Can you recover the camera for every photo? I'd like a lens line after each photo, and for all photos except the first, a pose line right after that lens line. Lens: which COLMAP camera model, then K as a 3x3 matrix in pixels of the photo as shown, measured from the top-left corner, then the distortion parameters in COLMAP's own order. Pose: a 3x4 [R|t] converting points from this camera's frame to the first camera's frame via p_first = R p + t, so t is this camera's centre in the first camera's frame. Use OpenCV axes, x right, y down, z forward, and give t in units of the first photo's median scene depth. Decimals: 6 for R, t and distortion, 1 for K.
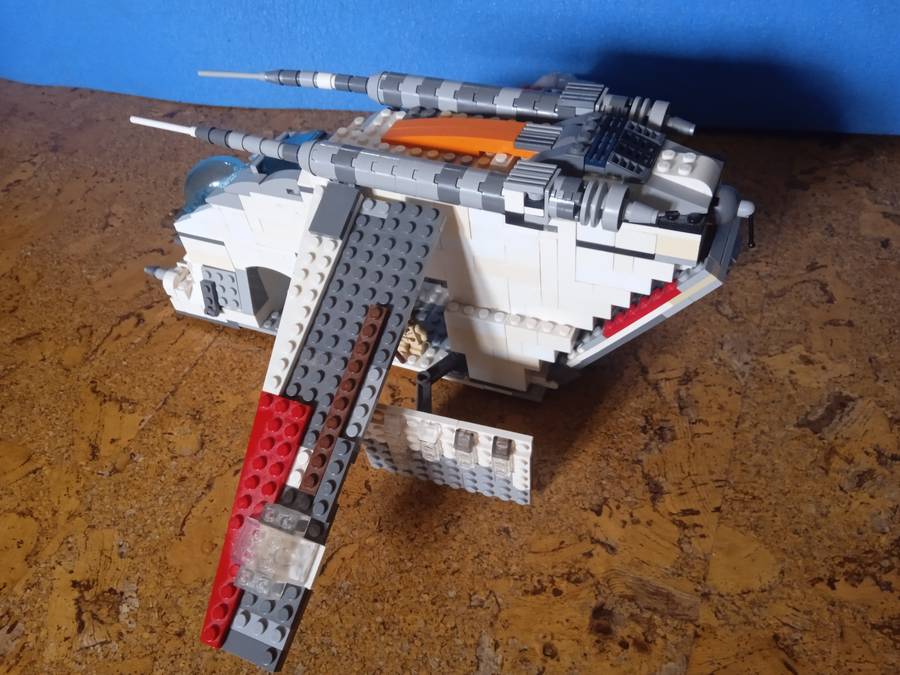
lens RADIAL K [[748.4, 0, 448.0], [0, 748.4, 338.7], [0, 0, 1]] dist [0.110938, -0.218497]
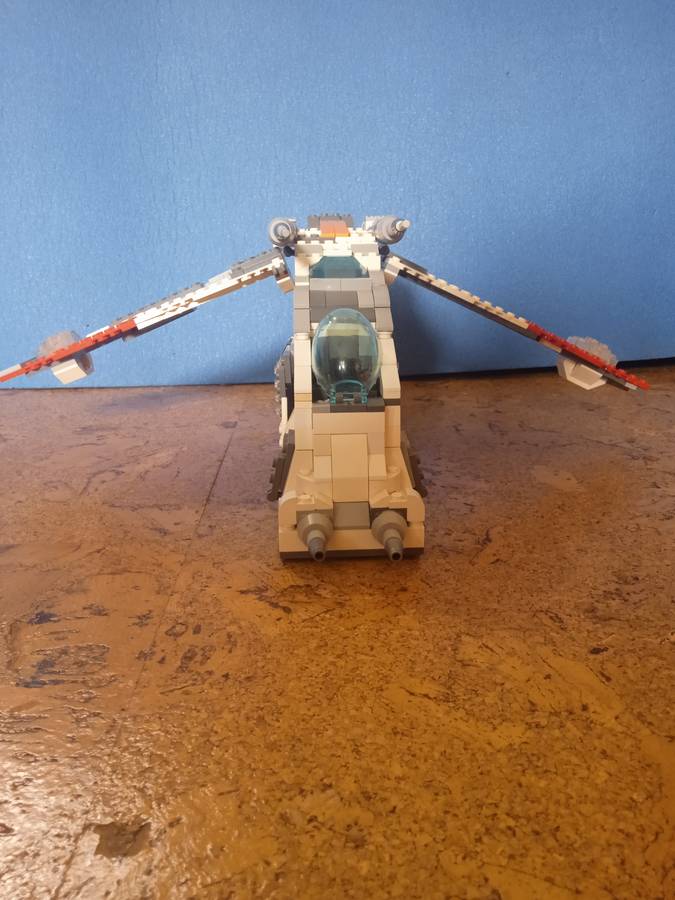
lens RADIAL K [[748.4, 0, 344.2], [0, 748.4, 446.7], [0, 0, 1]] dist [0.110938, -0.218497]
pose [[0.893418, 0.005024, 0.449198, -0.750852], [0.233832, 0.848594, -0.474564, 0.596450], [-0.383571, 0.529021, 0.756974, 0.219112]]
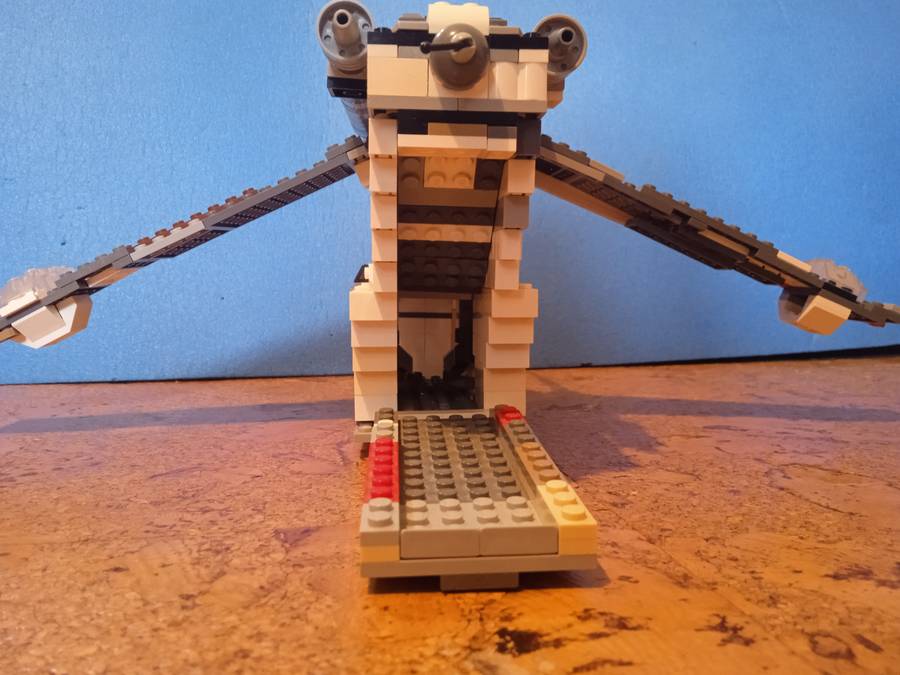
lens RADIAL K [[748.4, 0, 445.7], [0, 748.4, 333.4], [0, 0, 1]] dist [0.110938, -0.218497]
pose [[0.831801, 0.102439, 0.545539, -0.915801], [0.319042, 0.716024, -0.620905, 0.412412], [-0.454223, 0.690519, 0.562907, 0.731007]]
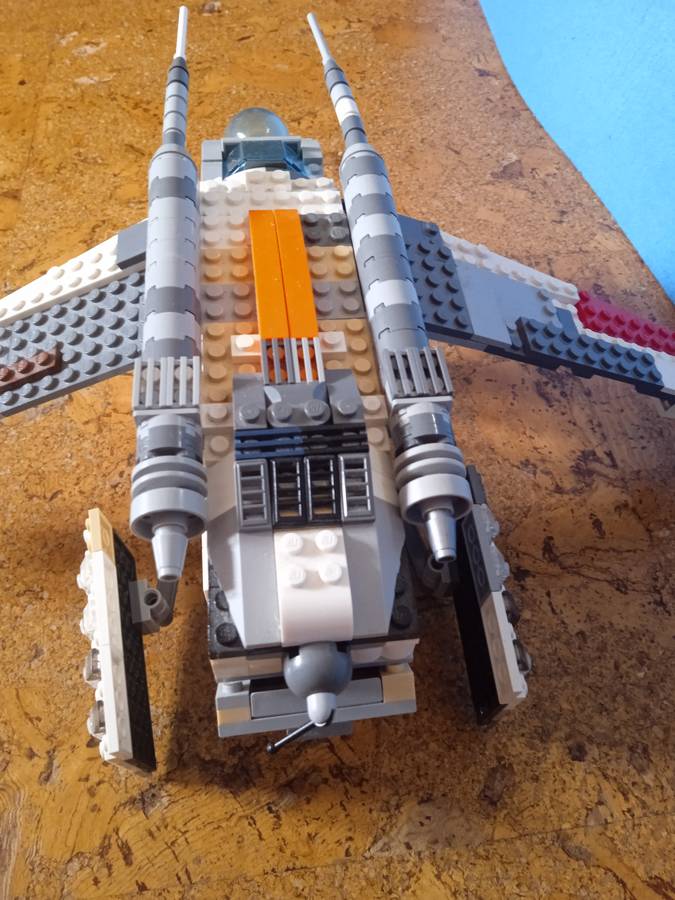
lens RADIAL K [[748.4, 0, 336.6], [0, 748.4, 451.1], [0, 0, 1]] dist [0.110938, -0.218497]
pose [[0.502112, 0.776575, -0.380544, 0.368200], [-0.693117, 0.624529, 0.359935, -0.398176], [0.517177, 0.083034, 0.851841, 0.402672]]
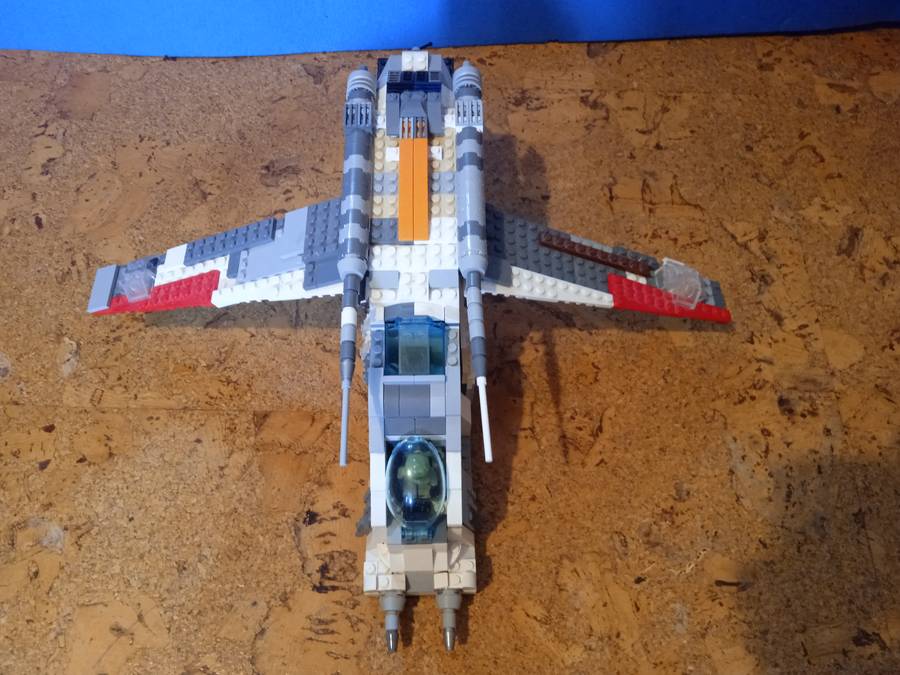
lens RADIAL K [[748.4, 0, 449.2], [0, 748.4, 340.0], [0, 0, 1]] dist [0.110938, -0.218497]
pose [[0.916387, -0.261453, 0.303112, -0.770275], [0.177094, 0.943891, 0.278761, -0.288192], [-0.358988, -0.201774, 0.911271, -0.161209]]
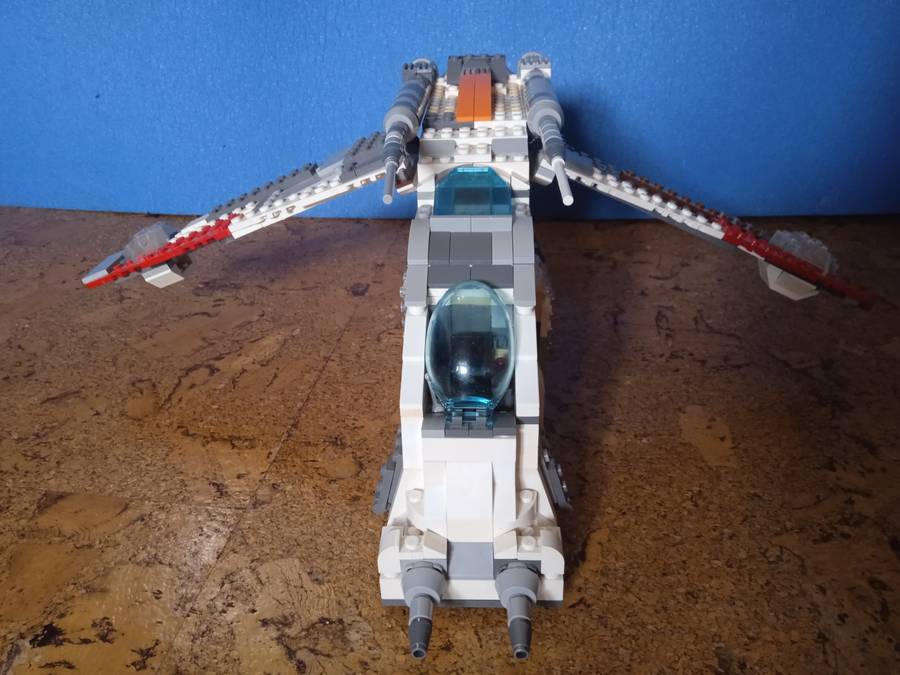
lens RADIAL K [[748.4, 0, 447.9], [0, 748.4, 332.5], [0, 0, 1]] dist [0.110938, -0.218497]
pose [[0.958757, -0.013817, 0.283891, -0.513190], [0.102554, 0.948351, -0.300189, 0.286659], [-0.265081, 0.316922, 0.910655, 0.176663]]
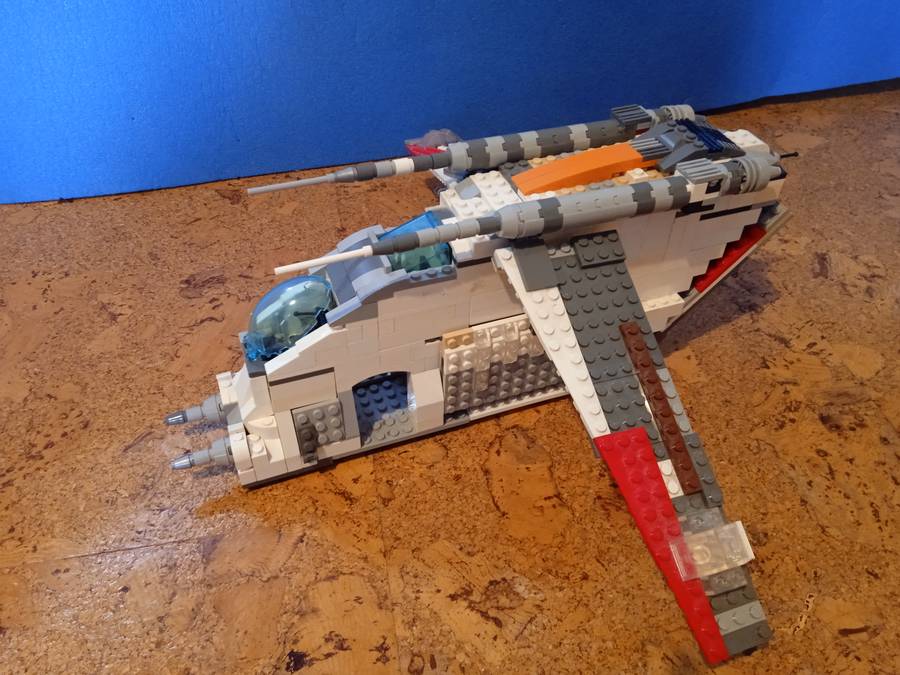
lens RADIAL K [[748.4, 0, 449.6], [0, 748.4, 330.9], [0, 0, 1]] dist [0.110938, -0.218497]
pose [[0.819445, -0.273113, 0.503904, -0.876468], [0.318340, 0.947969, -0.003888, -0.006659], [-0.476624, 0.163599, 0.863751, 0.080175]]
